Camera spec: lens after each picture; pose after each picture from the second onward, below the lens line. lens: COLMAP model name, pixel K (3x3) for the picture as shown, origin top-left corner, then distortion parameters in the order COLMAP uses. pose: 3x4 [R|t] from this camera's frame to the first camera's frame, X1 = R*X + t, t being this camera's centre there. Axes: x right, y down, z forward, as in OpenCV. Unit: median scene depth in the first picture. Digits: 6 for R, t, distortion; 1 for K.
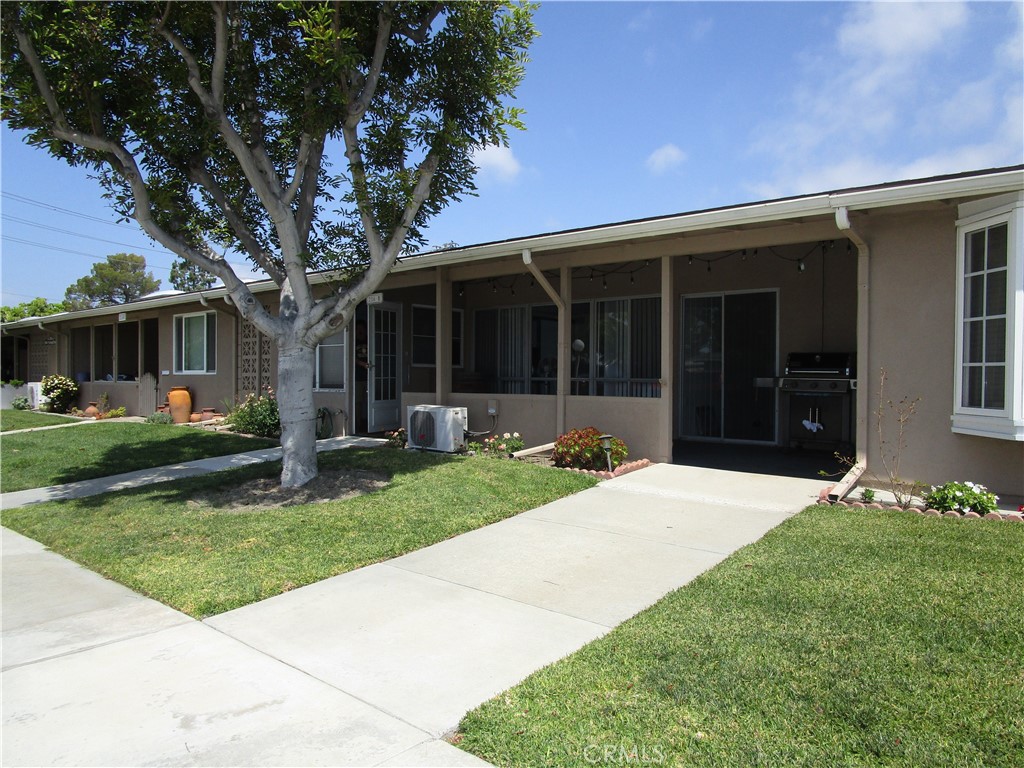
lens RADIAL K [[721.7, 0, 512.0], [0, 721.7, 384.0], [0, 0, 1]] dist [-0.034771, 0.007338]
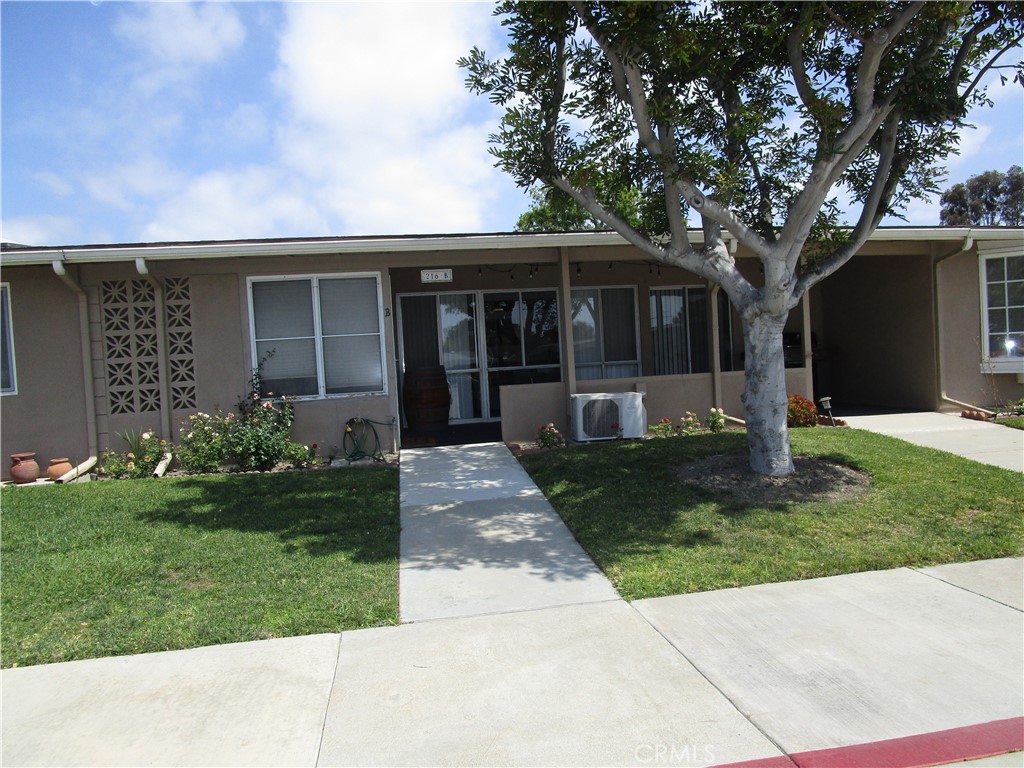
lens RADIAL K [[721.7, 0, 512.0], [0, 721.7, 384.0], [0, 0, 1]] dist [-0.034771, 0.007338]
pose [[0.622050, -0.064213, 0.780340, -0.918214], [0.063497, 0.997486, 0.031465, -0.019681], [-0.780399, 0.029977, 0.624563, 0.505156]]
